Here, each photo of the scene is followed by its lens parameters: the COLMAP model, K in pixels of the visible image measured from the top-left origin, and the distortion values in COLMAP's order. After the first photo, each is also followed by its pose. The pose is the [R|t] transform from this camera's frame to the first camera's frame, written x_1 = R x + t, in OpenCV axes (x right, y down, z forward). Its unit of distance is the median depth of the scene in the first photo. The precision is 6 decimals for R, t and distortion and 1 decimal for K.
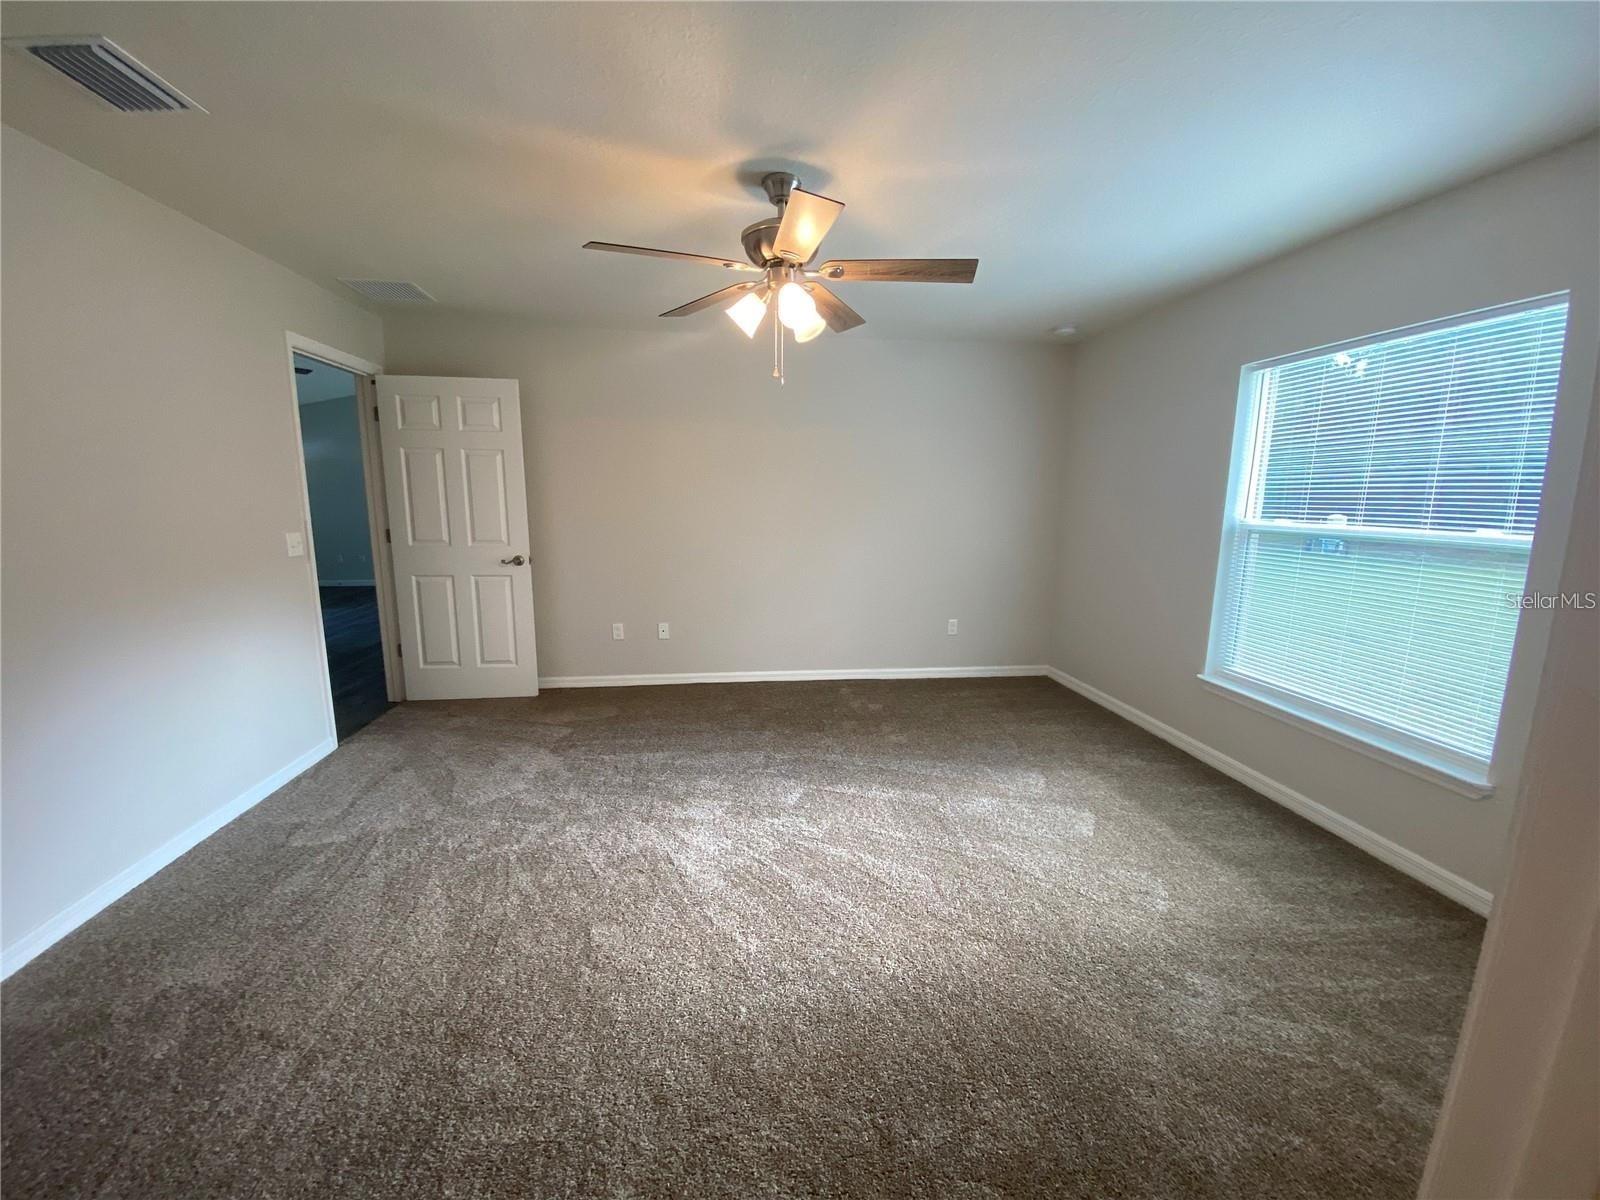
lens RADIAL K [[646.8, 0, 801.2], [0, 646.8, 609.0], [0, 0, 1]] dist [0.025905, -0.023304]
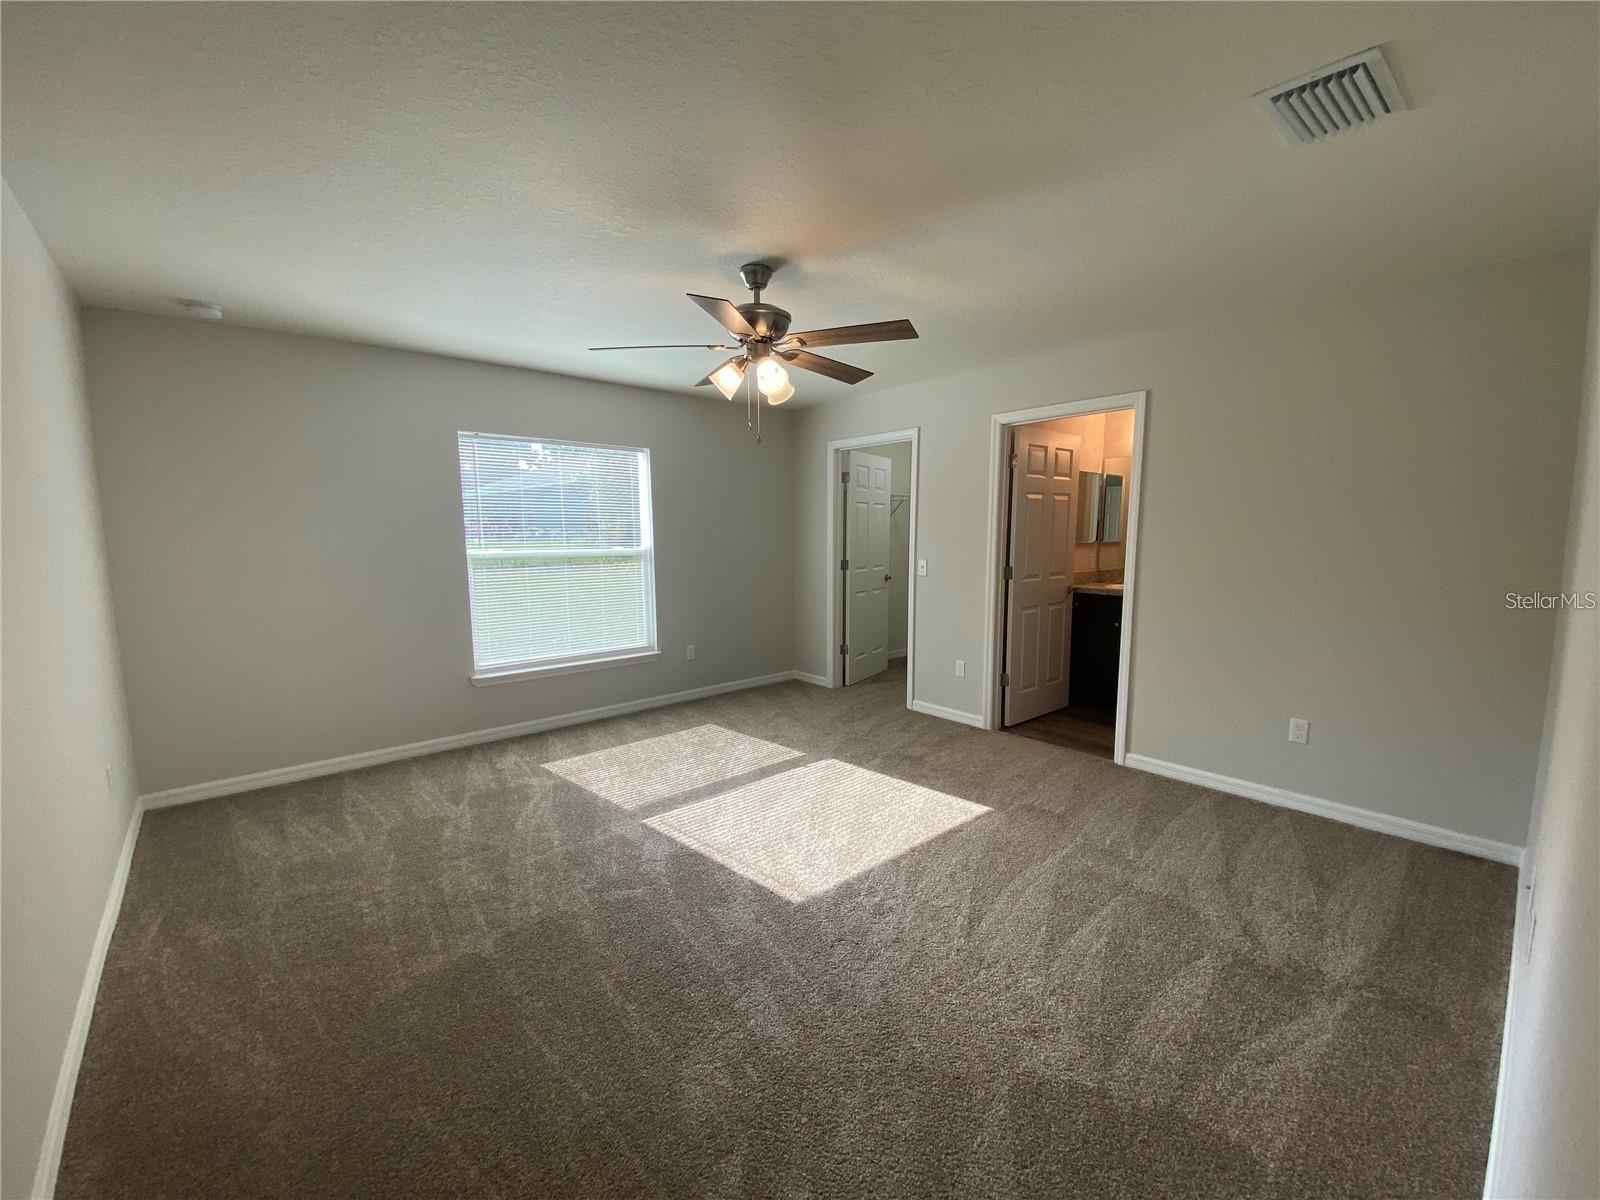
lens RADIAL K [[646.8, 0, 801.2], [0, 646.8, 609.0], [0, 0, 1]] dist [0.025905, -0.023304]
pose [[-0.543979, -0.123465, 0.829966, -0.938447], [0.140866, 0.961641, 0.235380, -0.290796], [-0.827190, 0.244956, -0.505720, 1.390933]]
